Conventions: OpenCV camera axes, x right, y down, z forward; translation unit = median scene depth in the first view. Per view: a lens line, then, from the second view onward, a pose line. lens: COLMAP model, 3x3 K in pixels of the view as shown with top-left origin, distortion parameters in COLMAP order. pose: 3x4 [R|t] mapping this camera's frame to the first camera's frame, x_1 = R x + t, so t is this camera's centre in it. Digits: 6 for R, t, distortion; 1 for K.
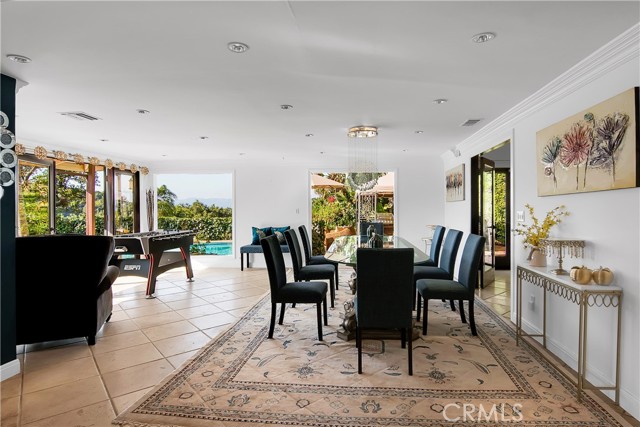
lens RADIAL K [[352.0, 0, 331.0], [0, 352.0, 209.7], [0, 0, 1]] dist [-0.011531, -0.008198]
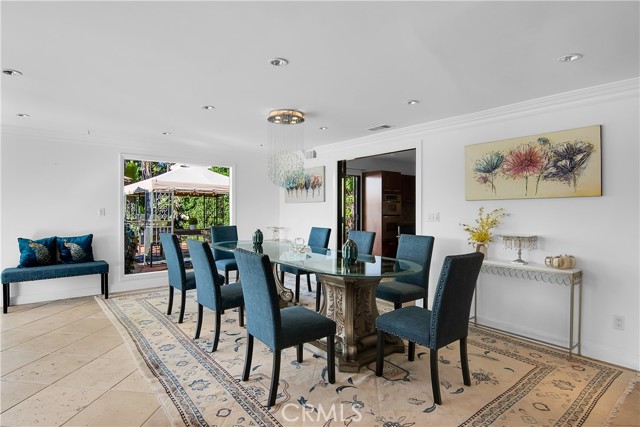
lens RADIAL K [[352.0, 0, 317.5], [0, 352.0, 210.0], [0, 0, 1]] dist [-0.011531, -0.008198]
pose [[0.722766, 0.011051, 0.691004, -0.697744], [-0.006732, 0.999937, -0.008950, 0.009365], [-0.691060, 0.001817, 0.722795, 0.578090]]
